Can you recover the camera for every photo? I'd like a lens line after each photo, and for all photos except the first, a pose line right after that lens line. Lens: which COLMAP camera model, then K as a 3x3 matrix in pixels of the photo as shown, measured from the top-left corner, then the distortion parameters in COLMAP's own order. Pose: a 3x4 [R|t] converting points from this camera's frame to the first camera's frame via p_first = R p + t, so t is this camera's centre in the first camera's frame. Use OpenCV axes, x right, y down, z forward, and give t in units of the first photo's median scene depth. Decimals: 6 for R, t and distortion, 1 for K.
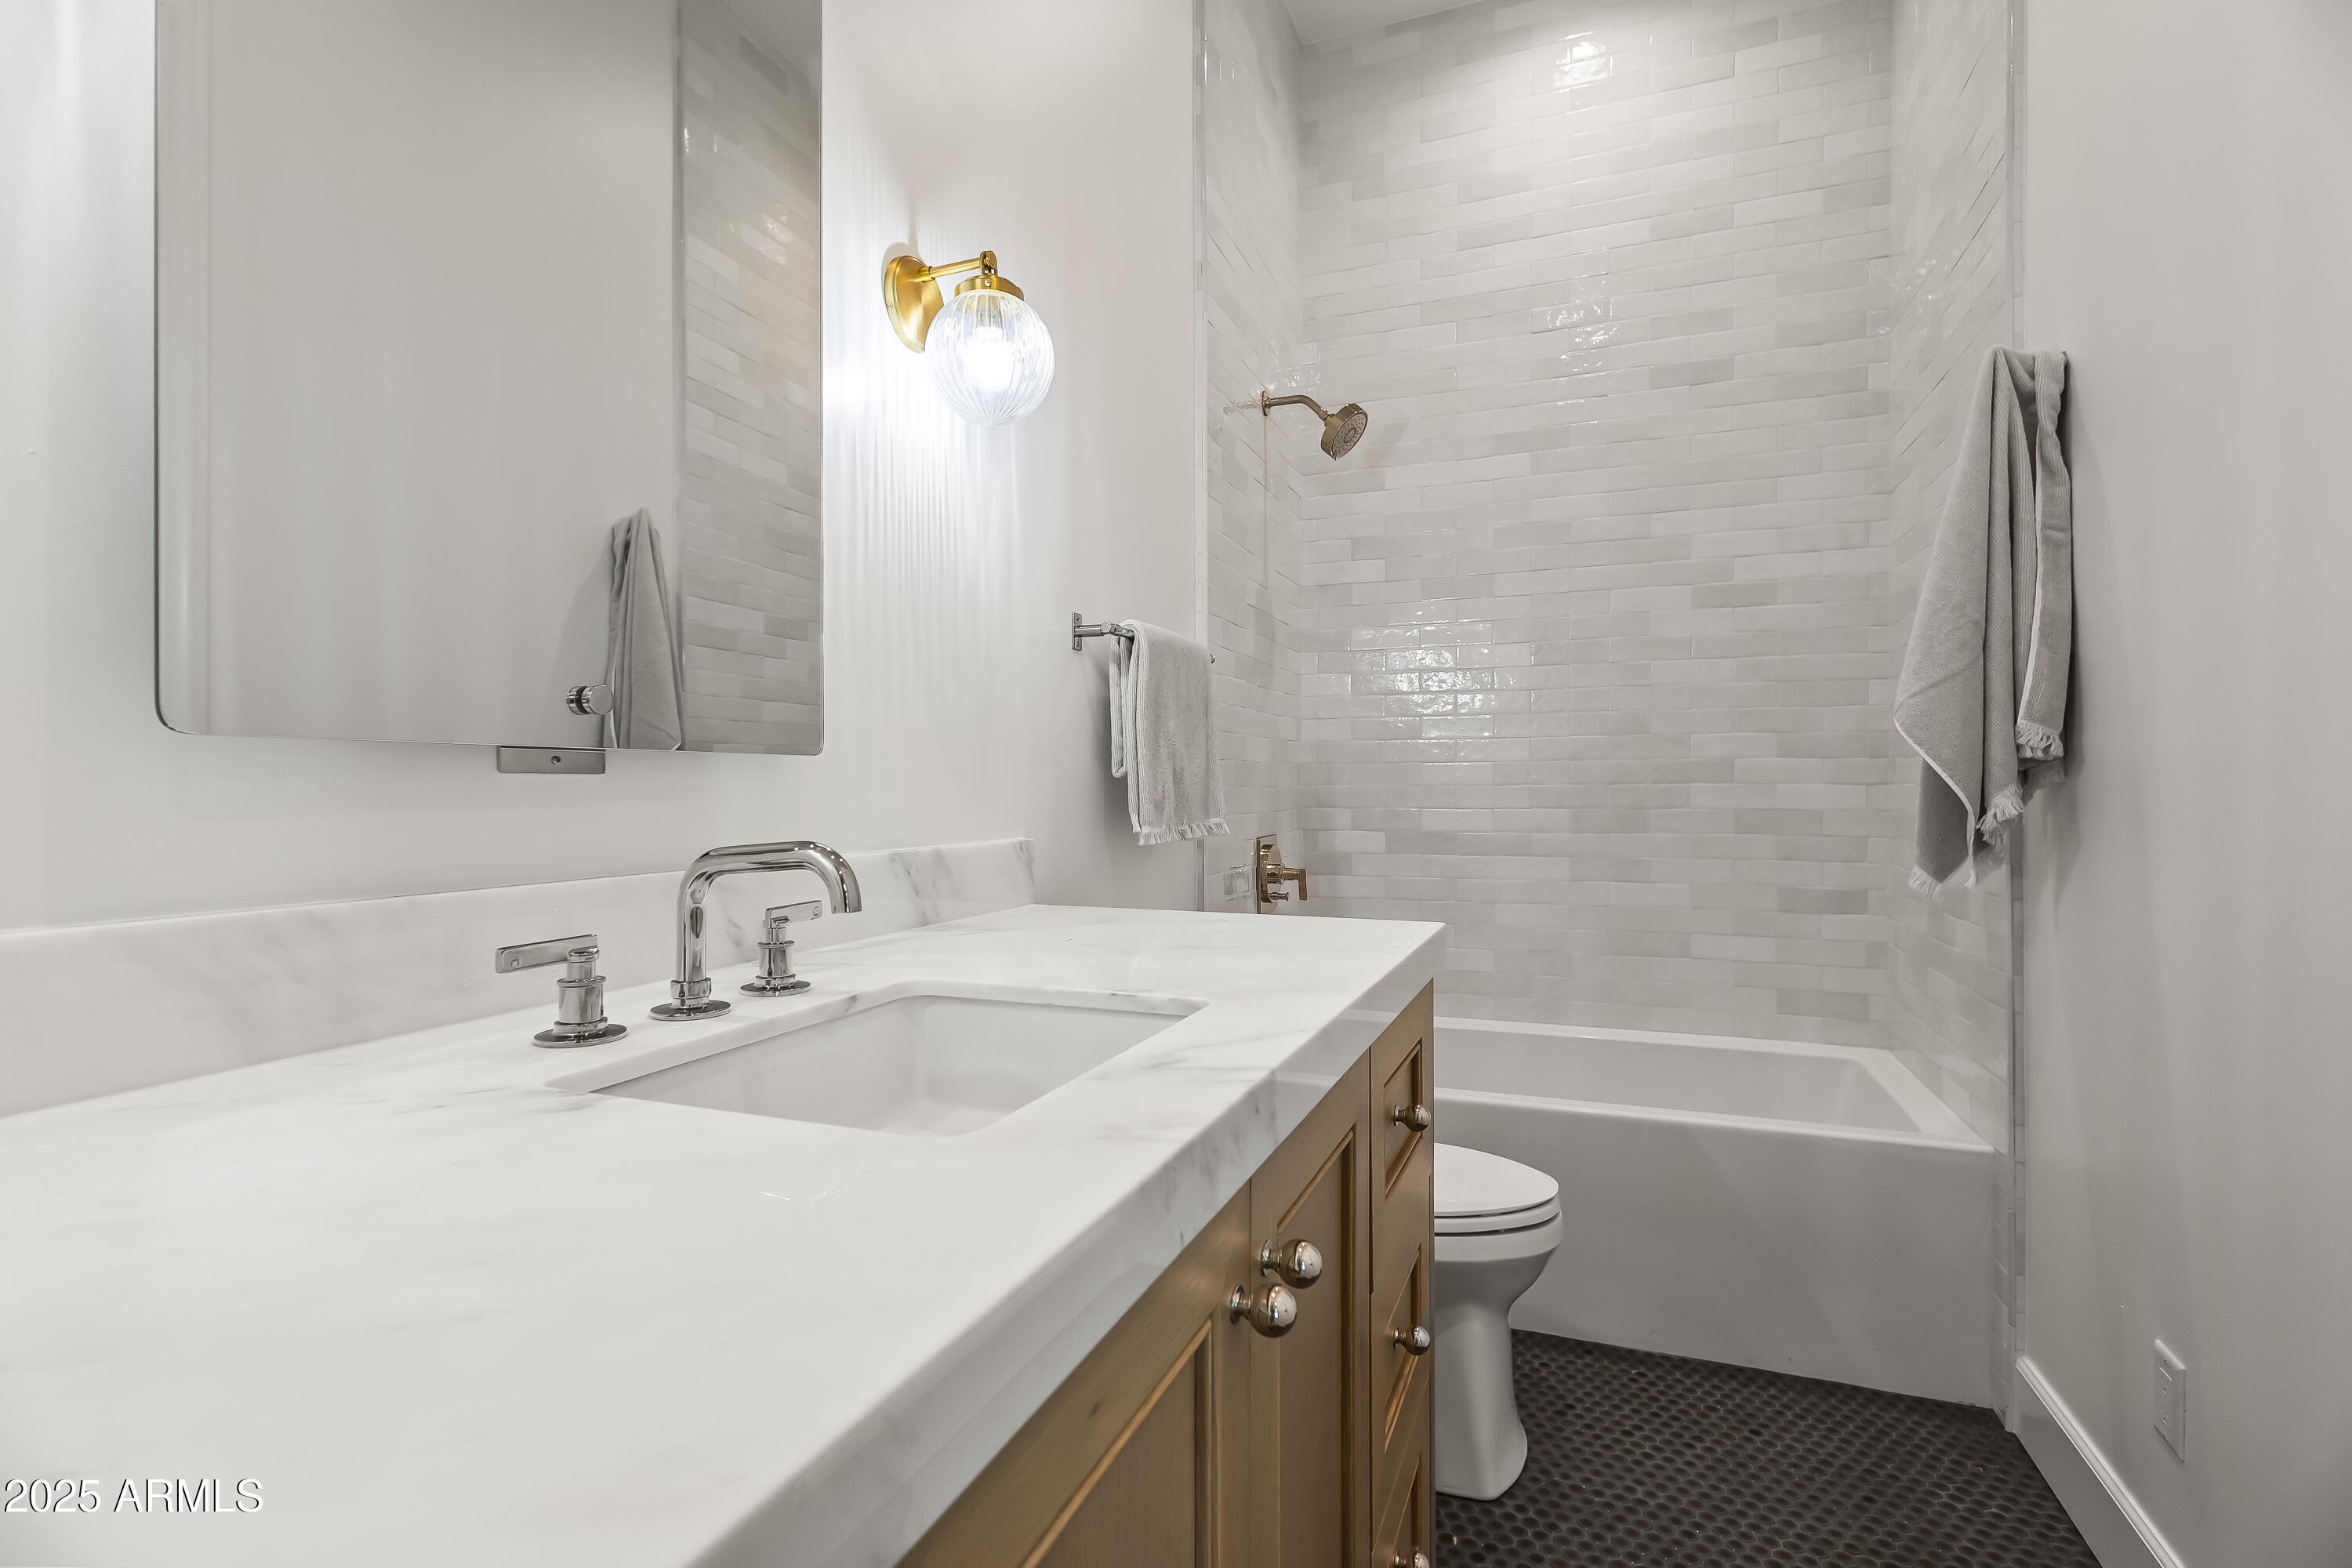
lens RADIAL K [[1128.8, 0, 1129.1], [0, 1128.8, 764.2], [0, 0, 1]] dist [0.004251, 0.000280]
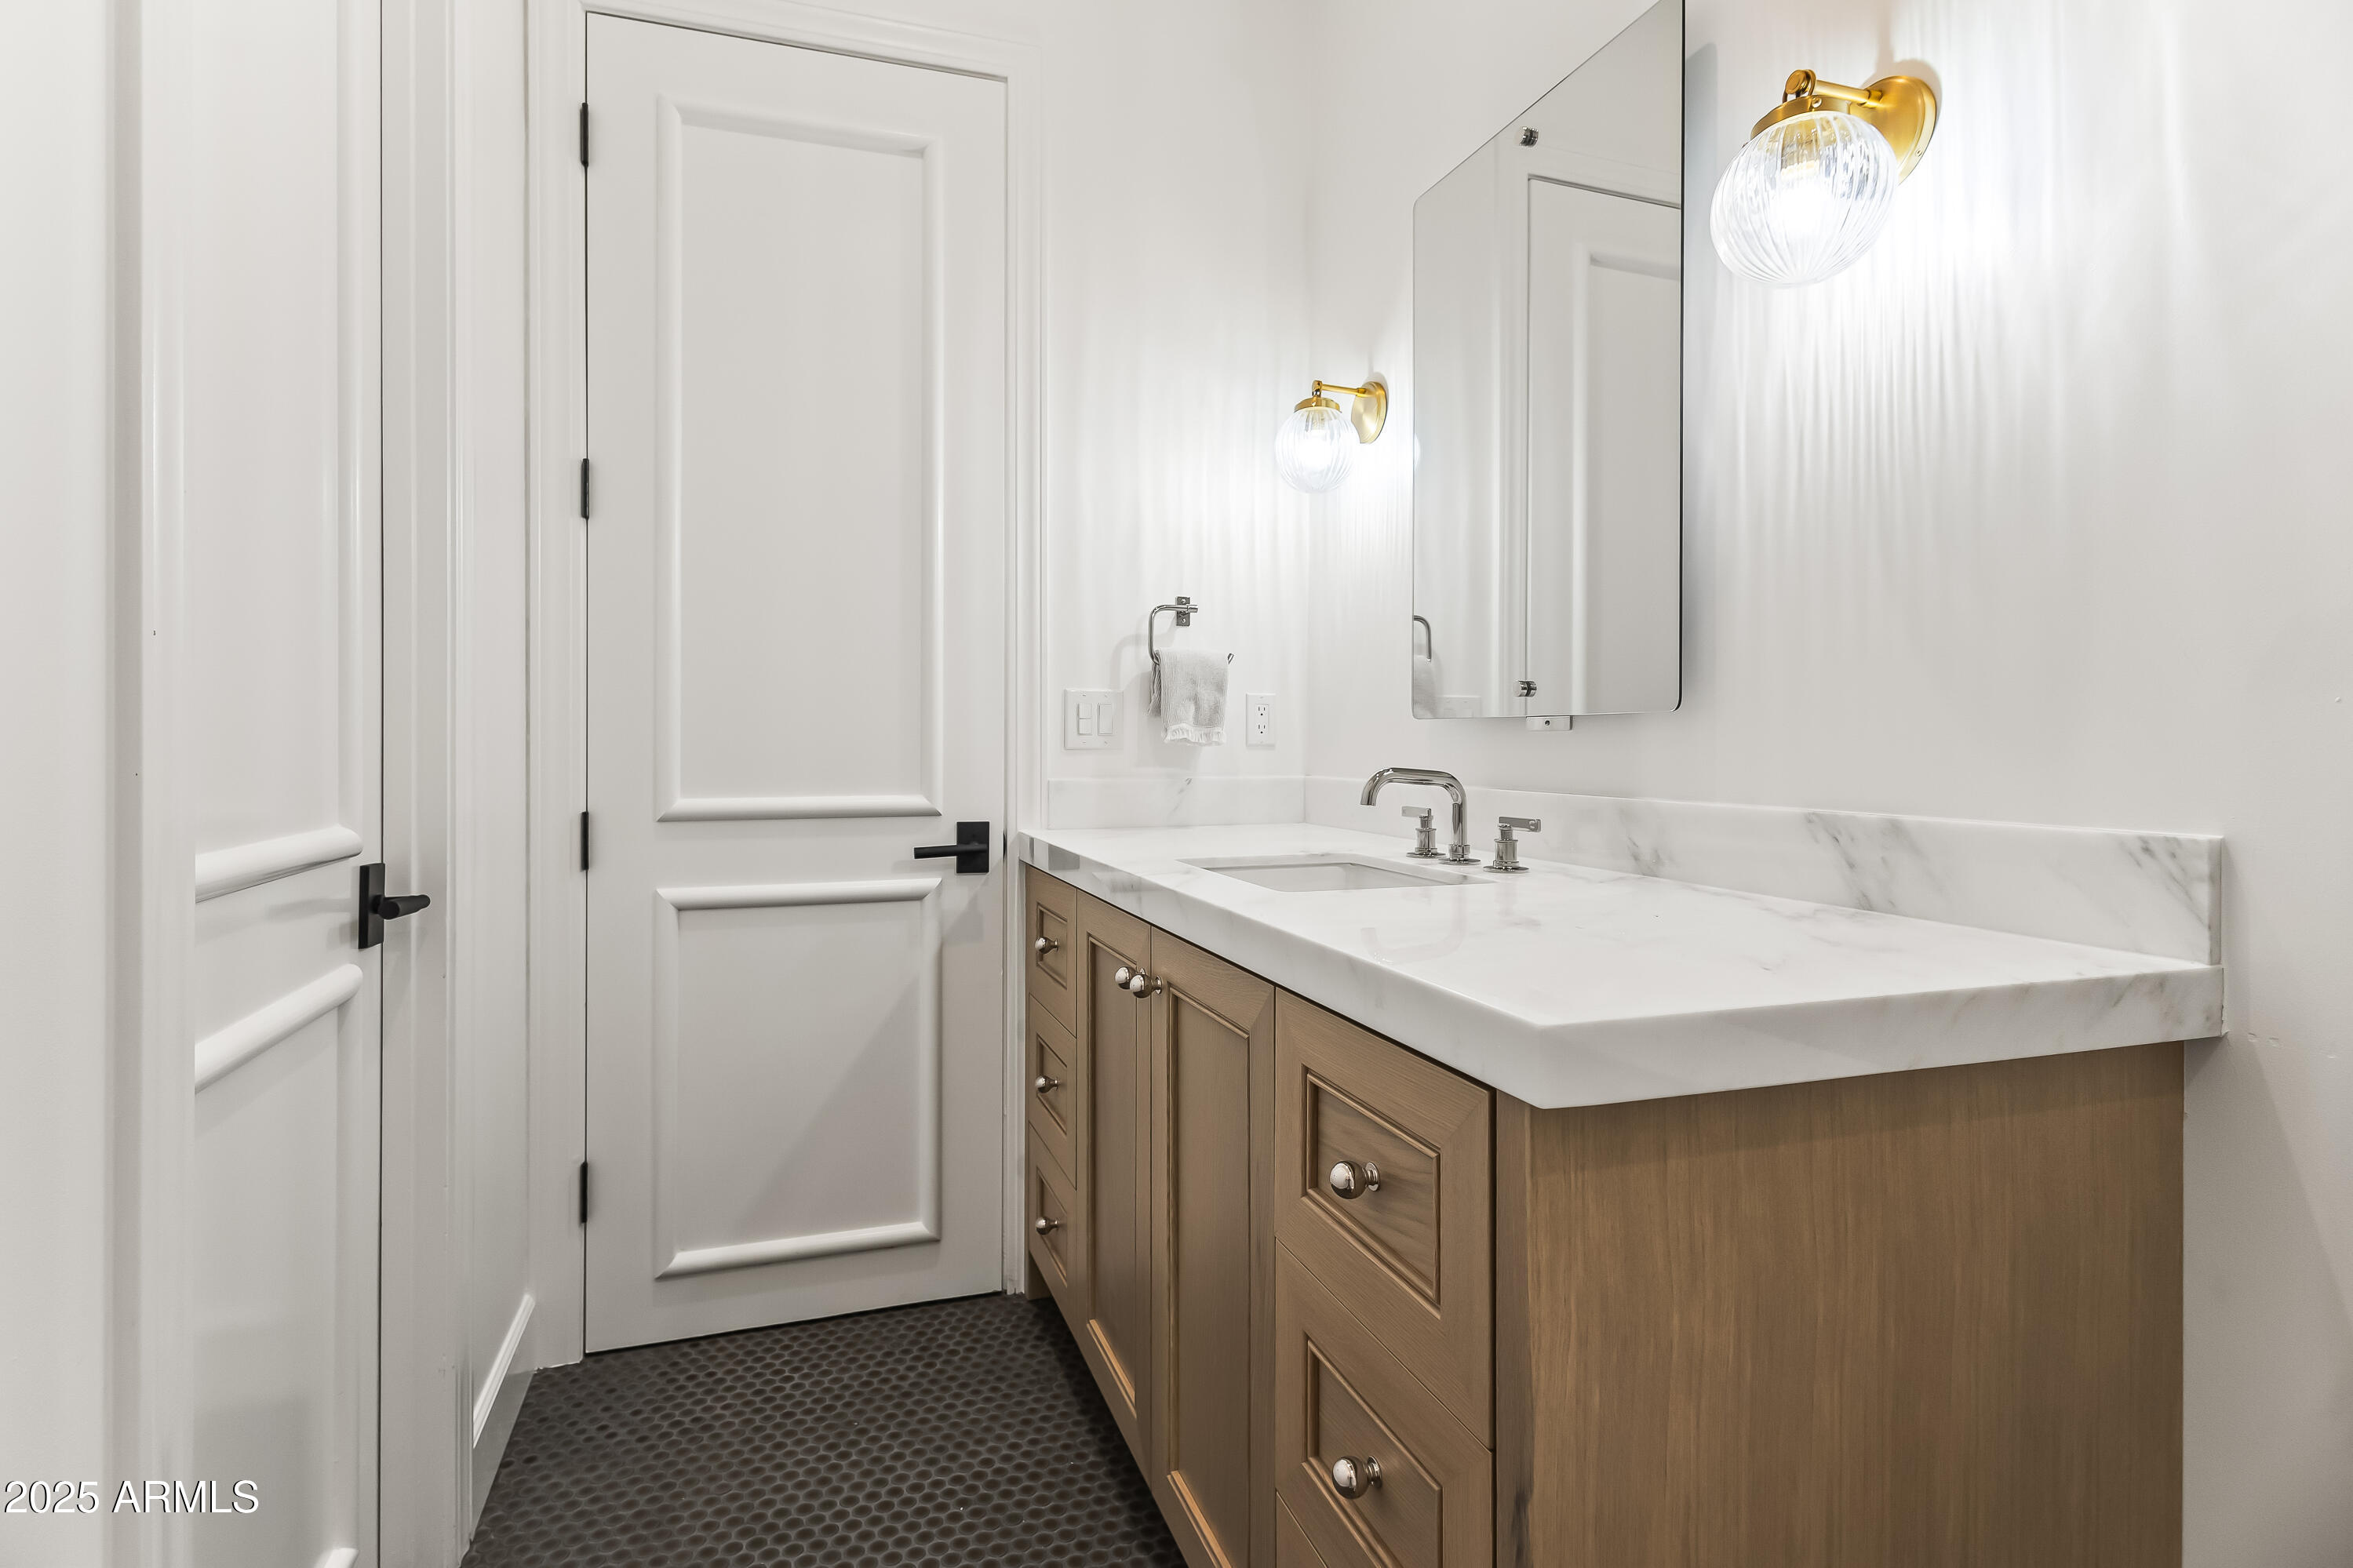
lens RADIAL K [[1129.1, 0, 1129.5], [0, 1129.1, 764.2], [0, 0, 1]] dist [0.004251, 0.000280]
pose [[-0.745591, 0.019837, -0.666109, 0.766832], [0.015210, 0.999803, 0.012749, 0.020117], [0.666230, -0.000626, -0.745746, 1.270220]]
